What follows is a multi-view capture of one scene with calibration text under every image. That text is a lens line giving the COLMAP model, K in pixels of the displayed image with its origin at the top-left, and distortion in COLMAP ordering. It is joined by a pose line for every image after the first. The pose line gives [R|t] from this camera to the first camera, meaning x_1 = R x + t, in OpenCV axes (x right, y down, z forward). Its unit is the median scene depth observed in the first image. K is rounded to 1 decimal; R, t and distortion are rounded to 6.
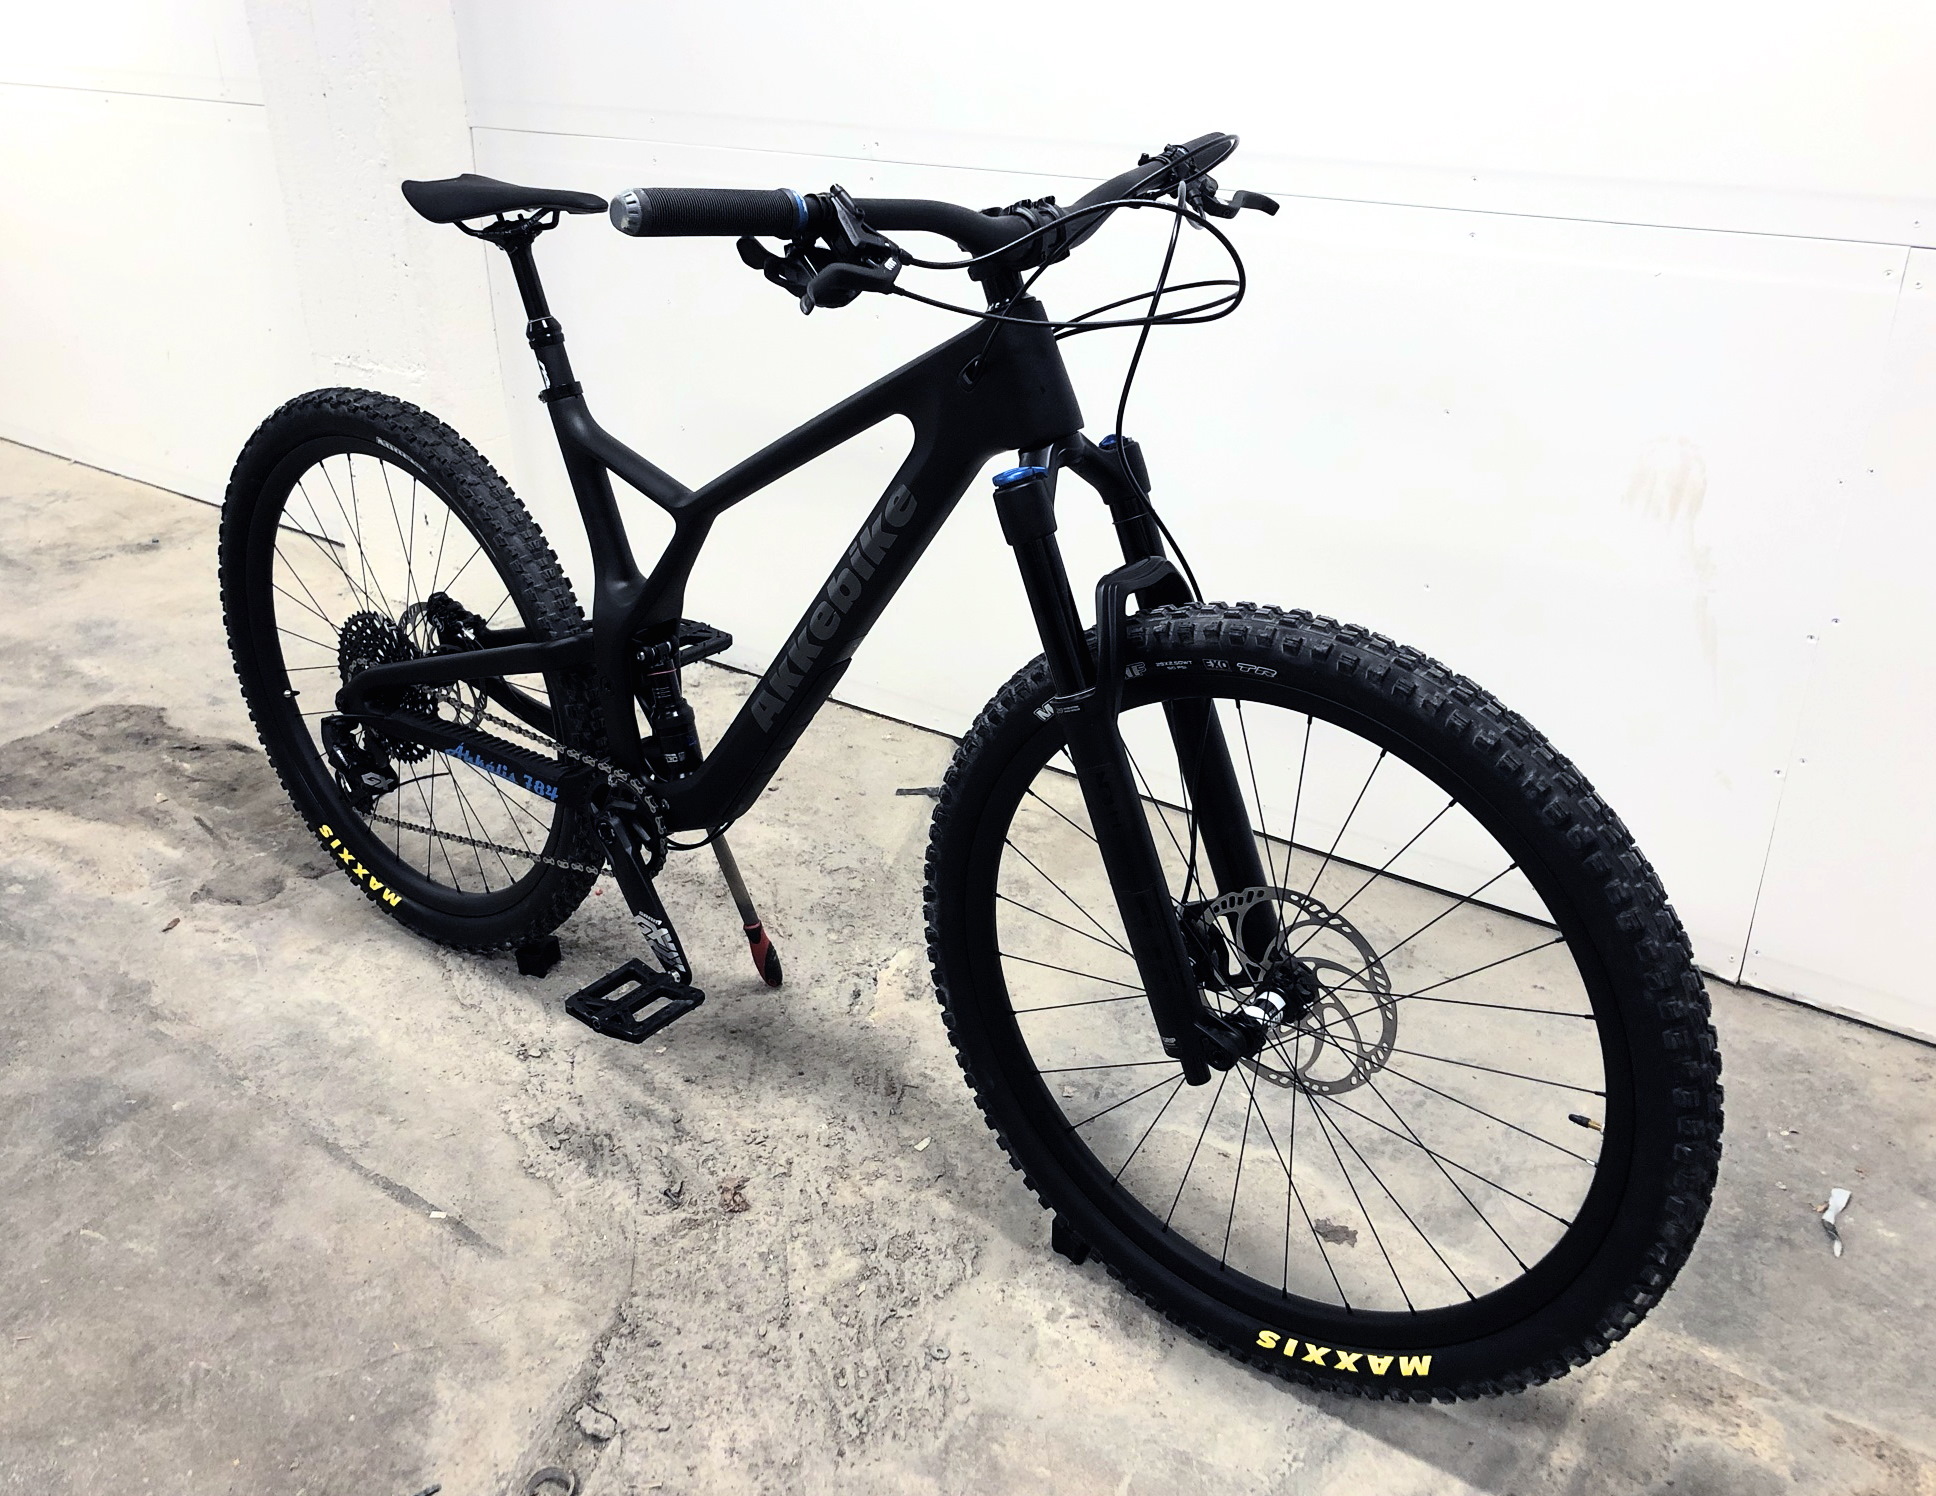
lens RADIAL K [[1642.8, 0, 969.9], [0, 1642.8, 714.8], [0, 0, 1]] dist [0.004889, -0.001417]
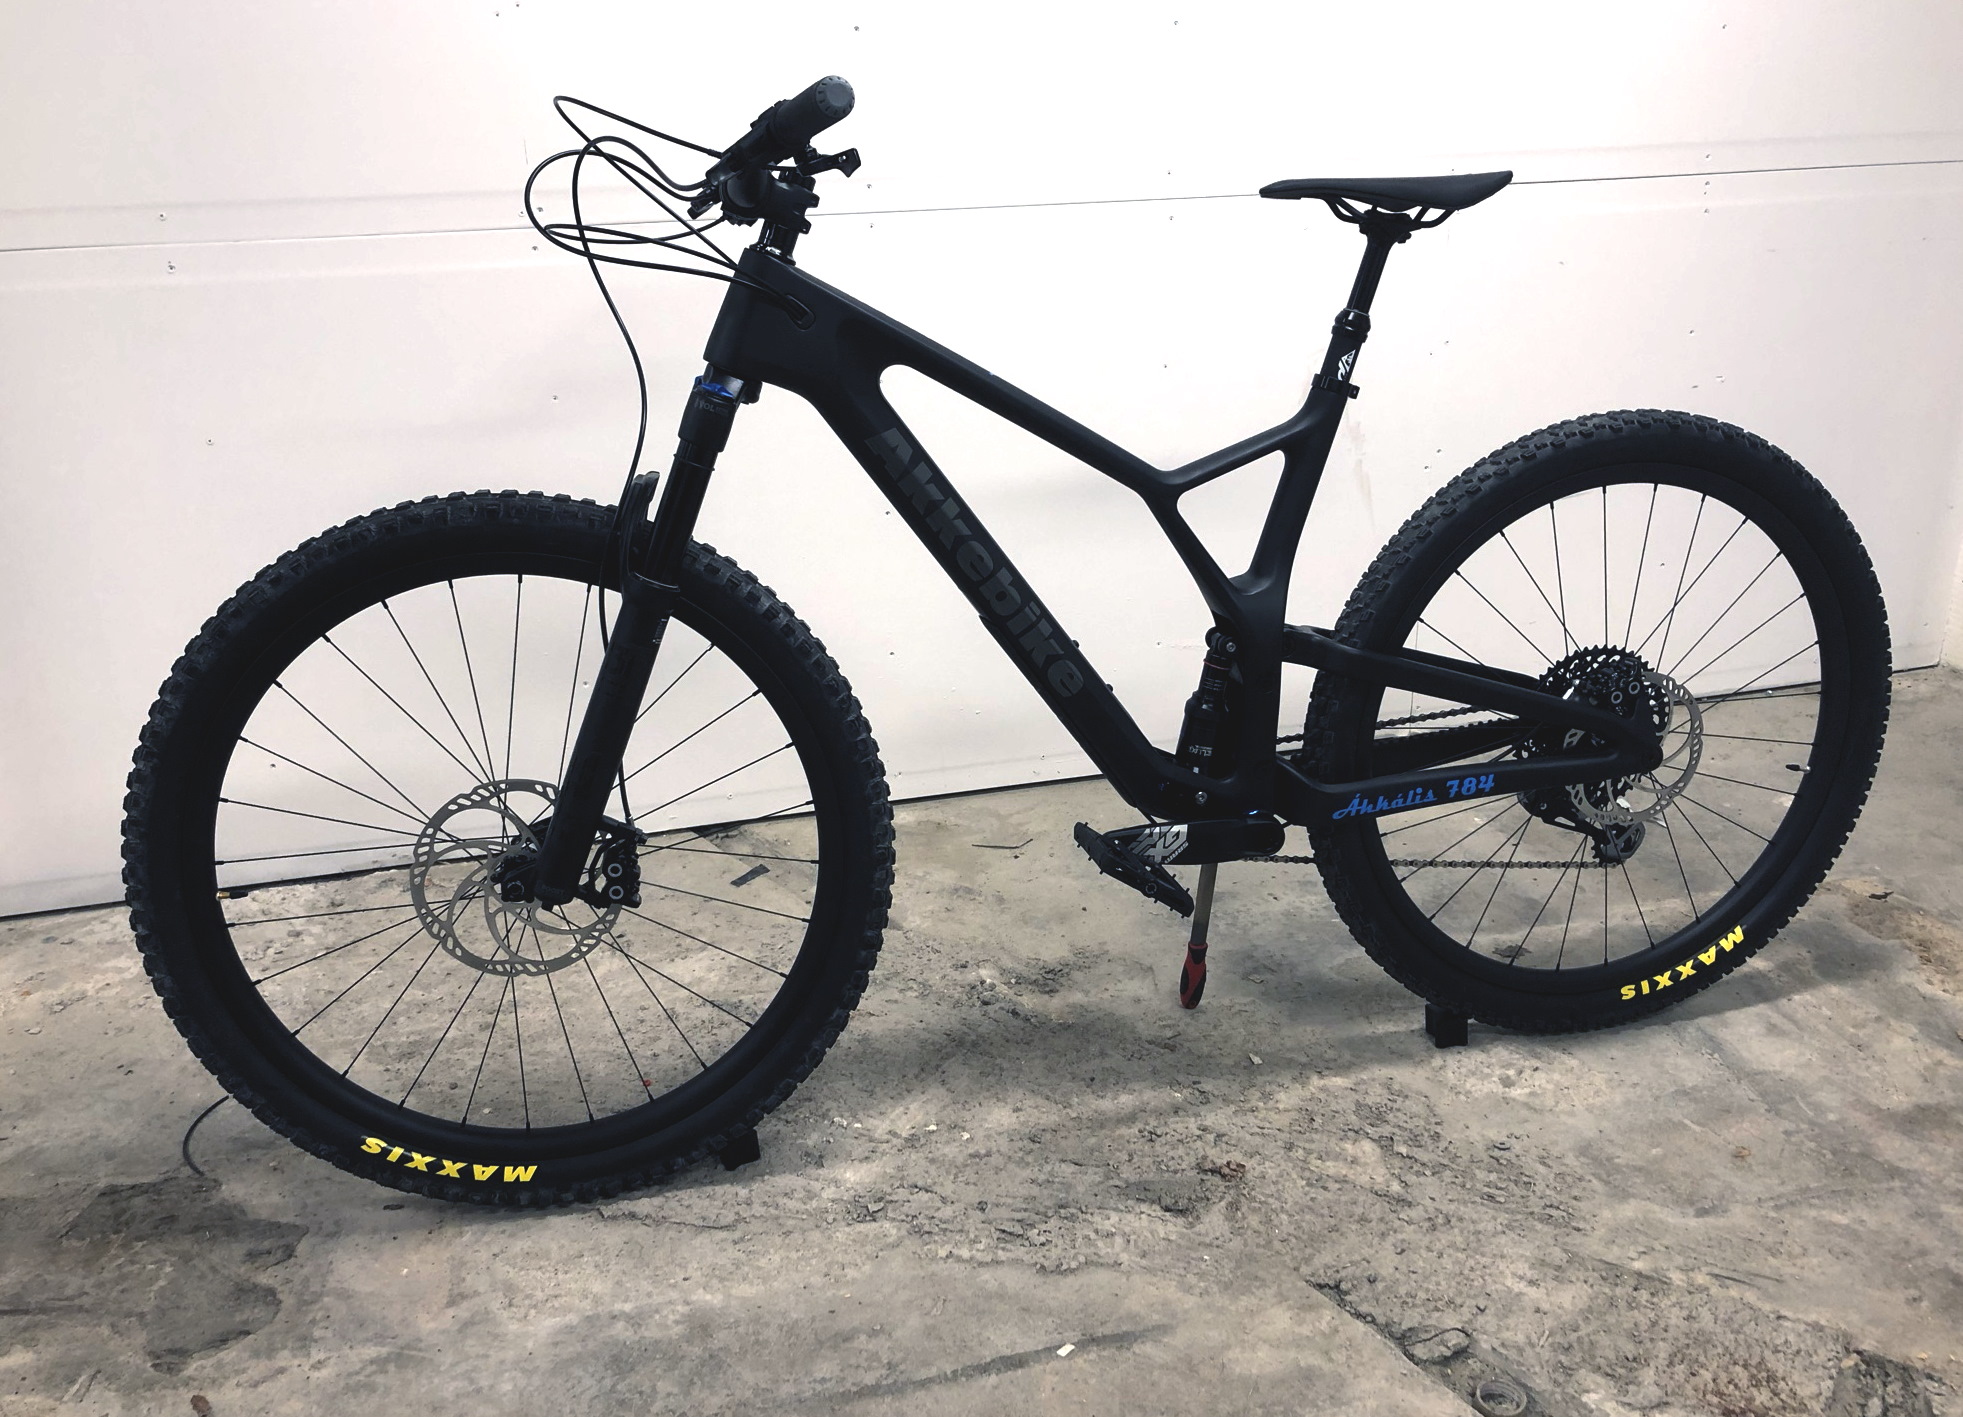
lens RADIAL K [[1621.8, 0, 981.5], [0, 1621.8, 708.5], [0, 0, 1]] dist [0.008005, 0.004456]
pose [[0.635845, -0.284934, 0.717297, -0.832929], [0.349271, 0.934982, 0.061796, -0.076897], [-0.688267, 0.211238, 0.694022, 0.348986]]
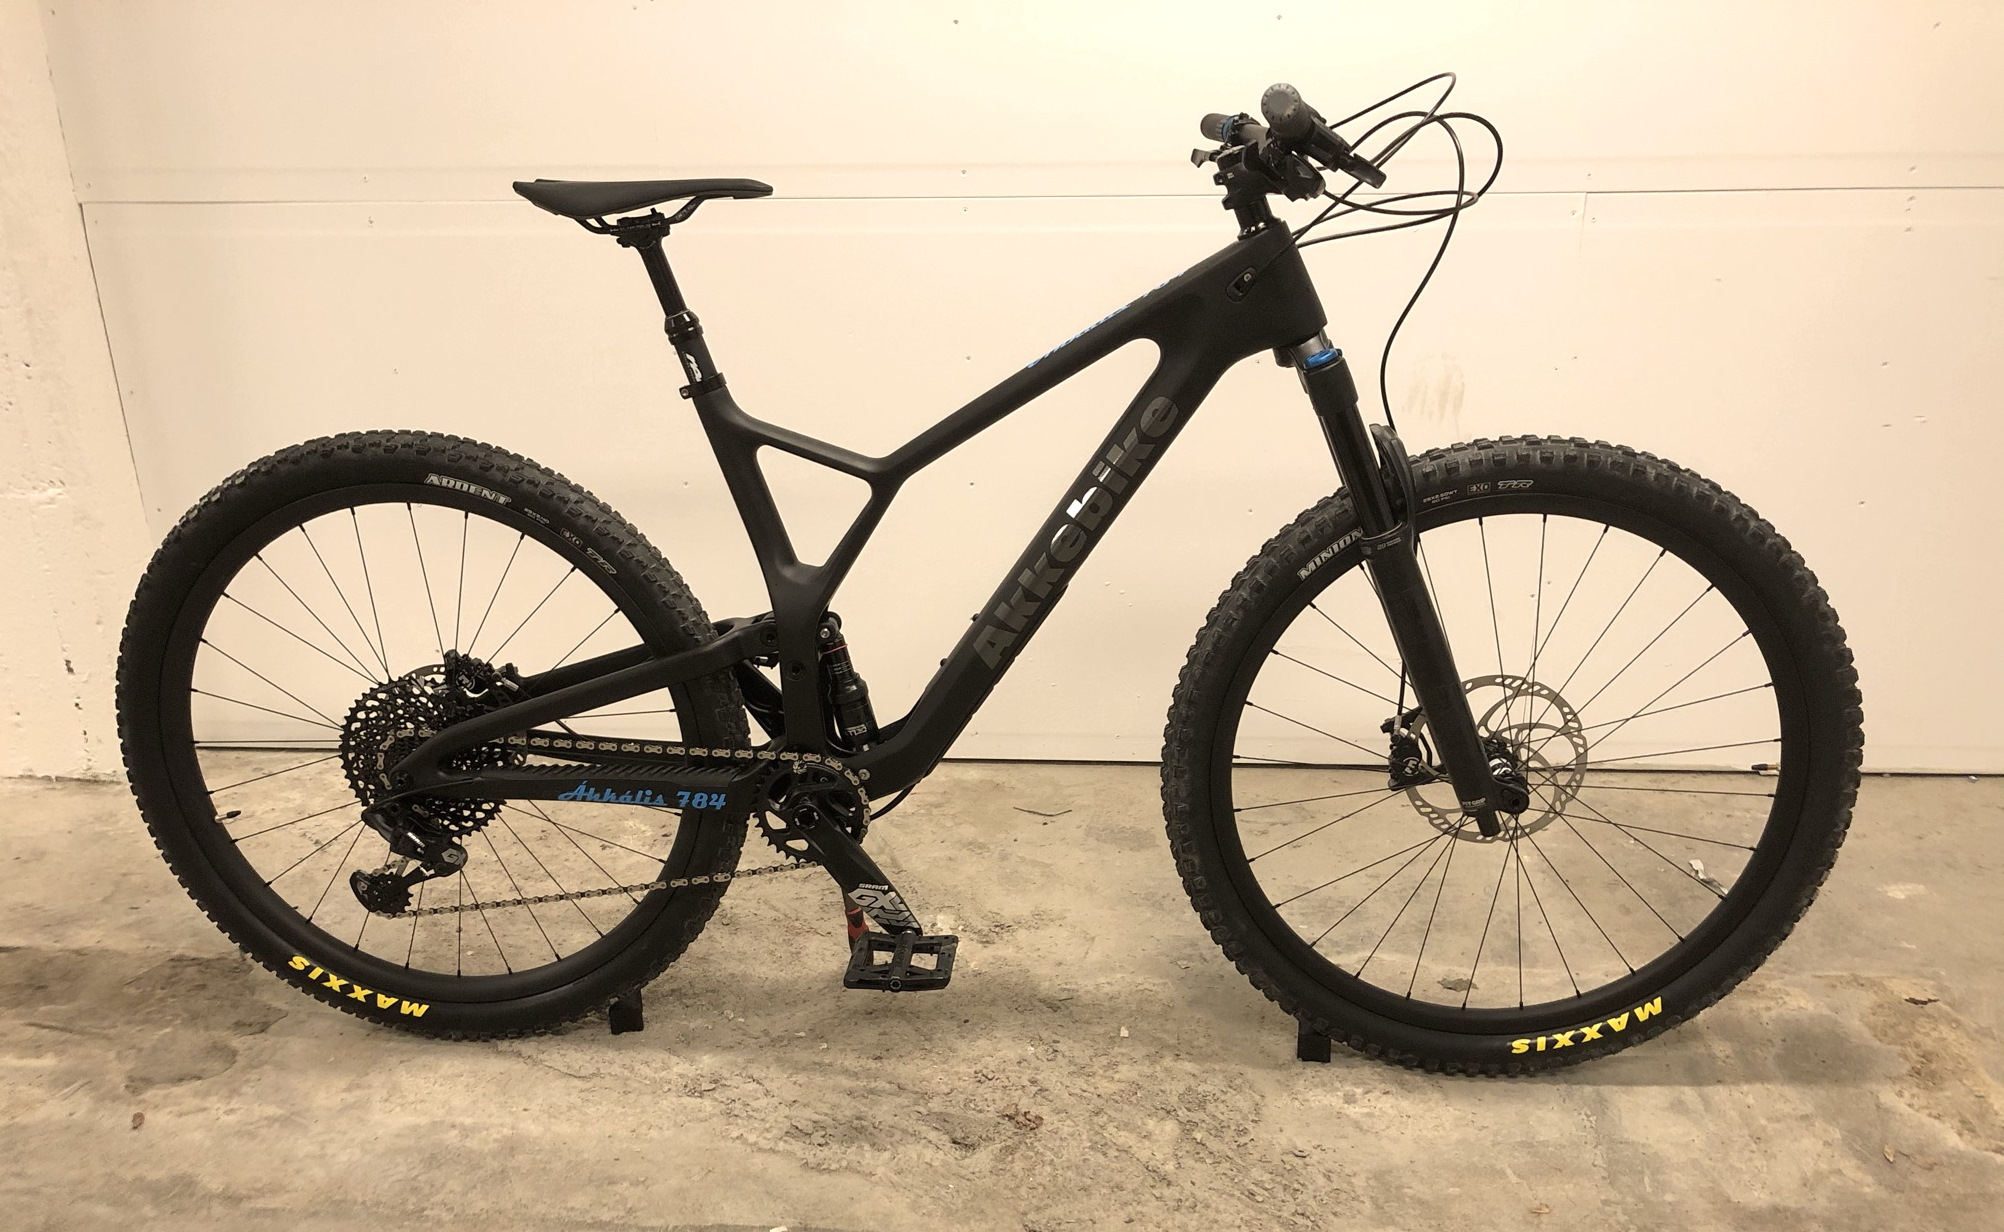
lens RADIAL K [[1614.4, 0, 998.4], [0, 1614.4, 746.5], [0, 0, 1]] dist [0.049030, -0.090249]
pose [[0.847985, -0.203976, 0.489198, -0.593910], [0.232324, 0.972634, 0.002836, 0.053371], [-0.476390, 0.111247, 0.872168, 0.075627]]
